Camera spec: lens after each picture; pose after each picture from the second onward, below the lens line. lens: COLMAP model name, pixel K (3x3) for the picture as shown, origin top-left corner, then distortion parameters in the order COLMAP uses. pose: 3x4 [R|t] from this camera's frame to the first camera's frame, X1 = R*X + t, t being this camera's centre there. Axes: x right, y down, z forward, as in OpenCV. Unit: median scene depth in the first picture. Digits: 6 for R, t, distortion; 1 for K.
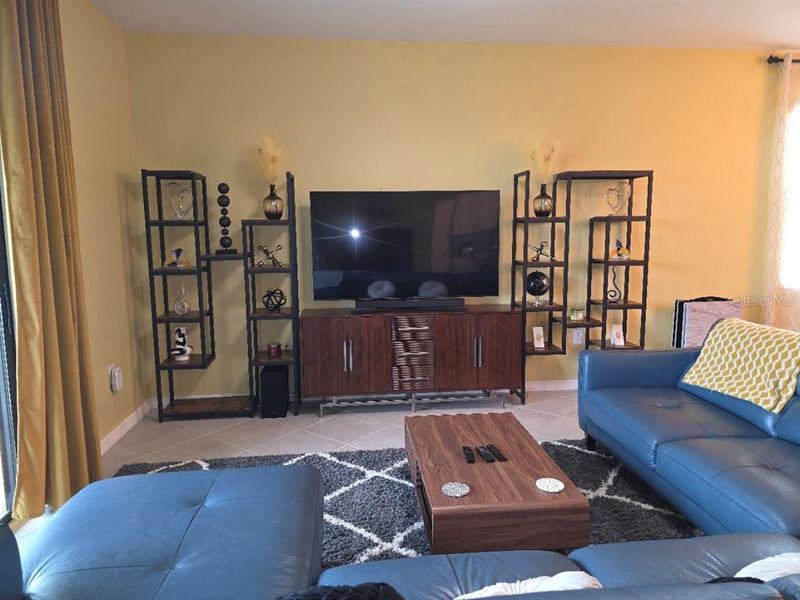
lens RADIAL K [[561.0, 0, 401.1], [0, 561.0, 299.1], [0, 0, 1]] dist [0.058290, -0.000132]
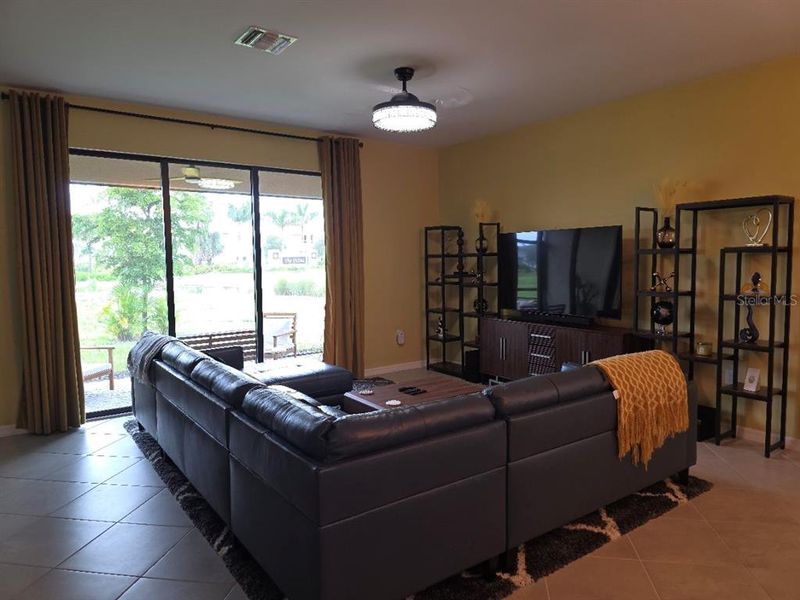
lens RADIAL K [[561.0, 0, 403.1], [0, 561.0, 296.4], [0, 0, 1]] dist [0.058290, -0.000132]
pose [[0.449757, 0.066205, -0.890694, 0.952507], [-0.107397, 0.994022, 0.019655, -0.027864], [0.886670, 0.086818, 0.454179, 0.110585]]
